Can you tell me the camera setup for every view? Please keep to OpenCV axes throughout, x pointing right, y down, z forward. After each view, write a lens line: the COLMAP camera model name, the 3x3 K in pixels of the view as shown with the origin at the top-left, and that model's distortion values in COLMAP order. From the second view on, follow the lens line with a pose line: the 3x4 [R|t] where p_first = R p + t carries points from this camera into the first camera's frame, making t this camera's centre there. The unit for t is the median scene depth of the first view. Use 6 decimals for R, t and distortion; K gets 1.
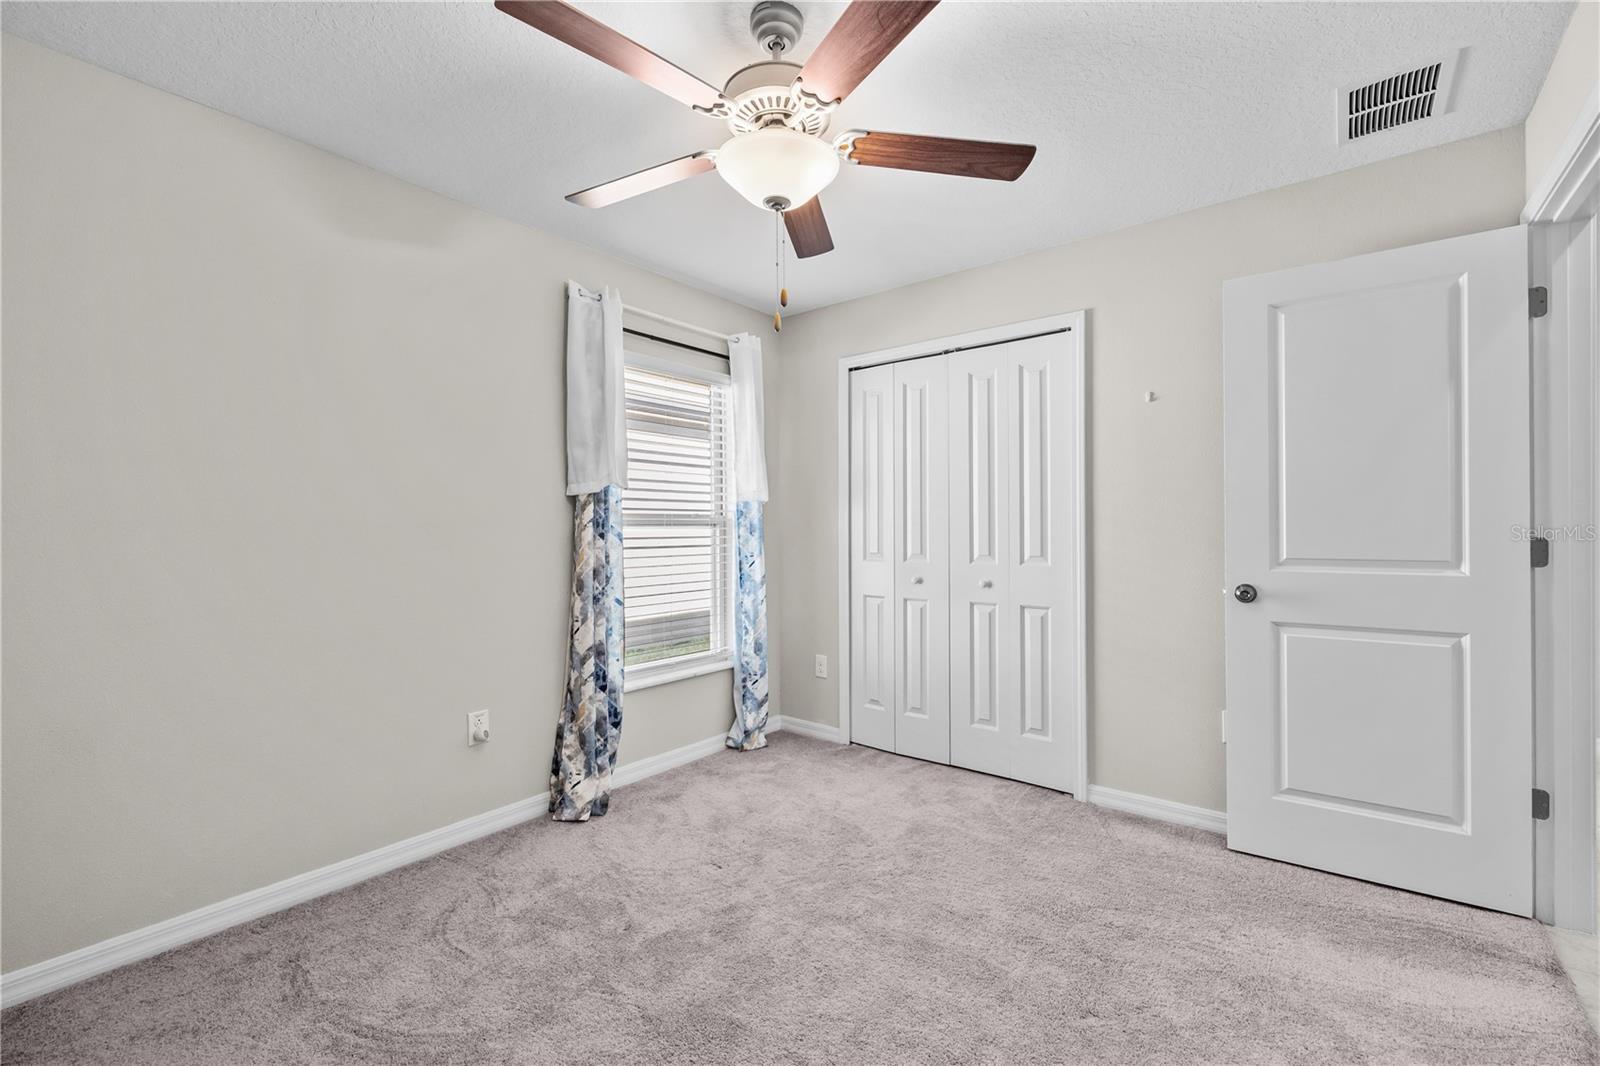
lens RADIAL K [[673.3, 0, 806.5], [0, 673.3, 538.4], [0, 0, 1]] dist [-0.000460, -0.000346]
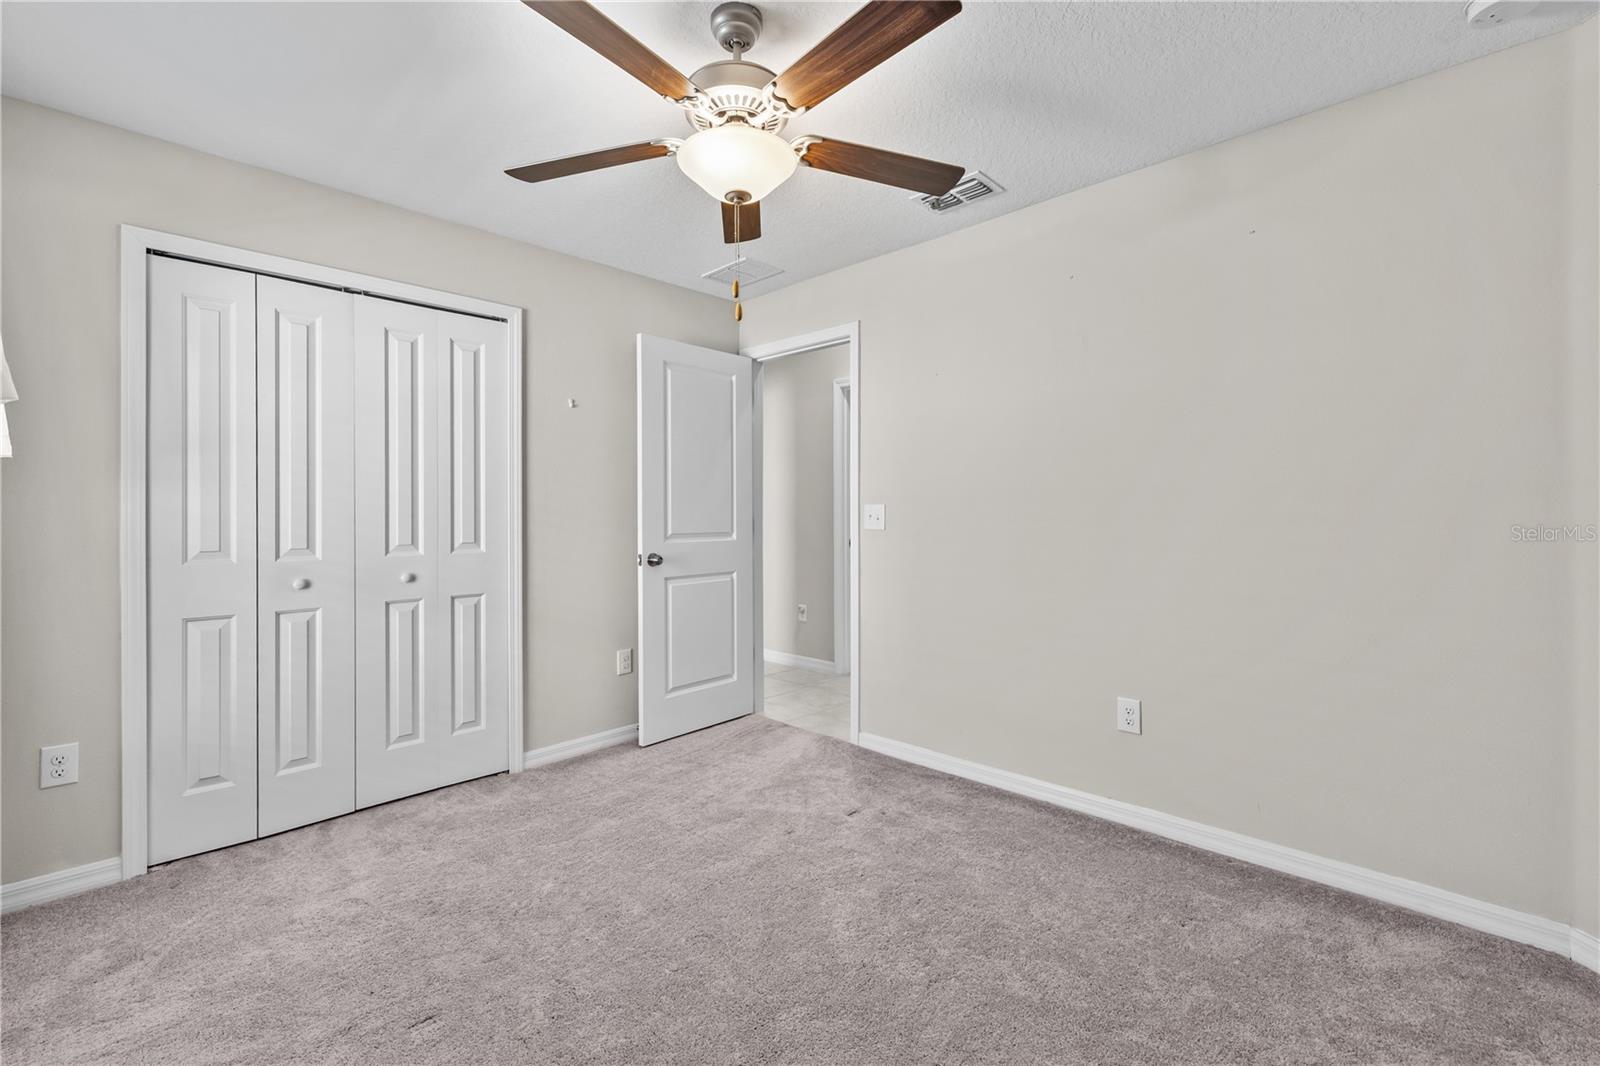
lens RADIAL K [[691.0, 0, 796.5], [0, 691.0, 523.1], [0, 0, 1]] dist [0.000426, 0.000016]
pose [[0.101892, -0.011594, 0.994728, -0.602262], [0.014585, 0.999842, 0.010160, -0.004553], [-0.994689, 0.013473, 0.102045, 0.437186]]
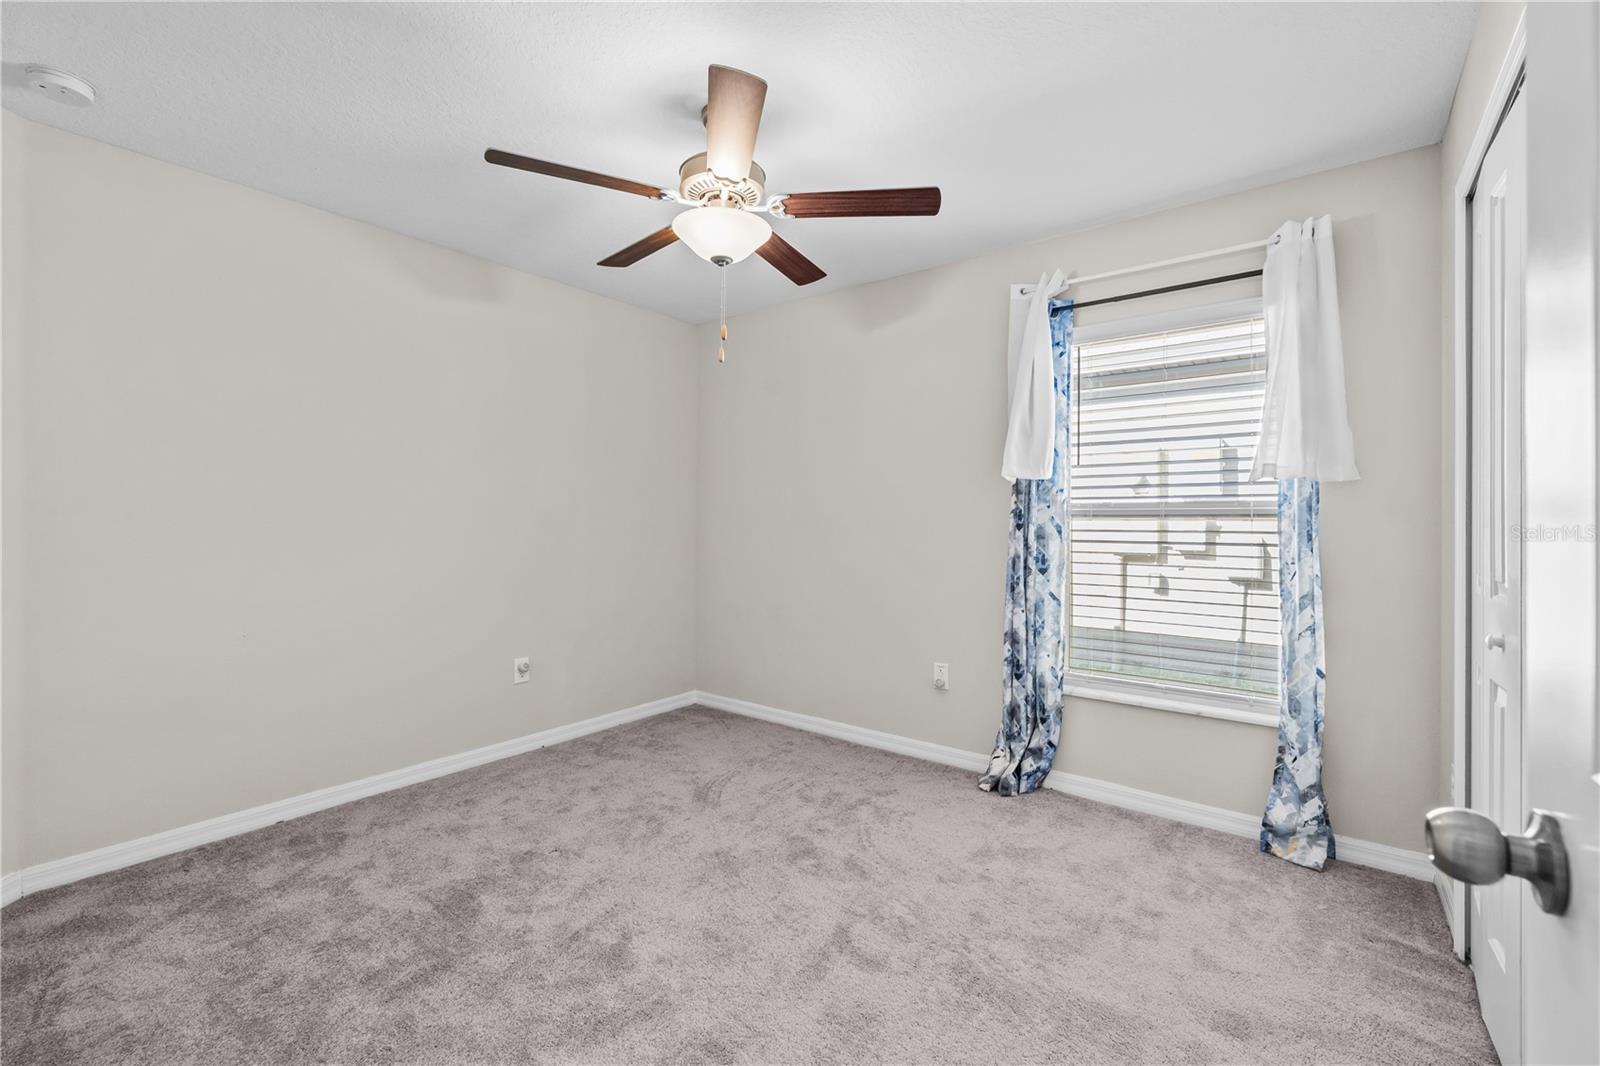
lens RADIAL K [[677.4, 0, 805.7], [0, 677.4, 522.8], [0, 0, 1]] dist [-0.002314, -0.000138]
pose [[0.010458, 0.006874, -0.999922, 0.672614], [-0.016085, 0.999848, 0.006705, -0.010902], [0.999816, 0.016013, 0.010567, 0.622862]]
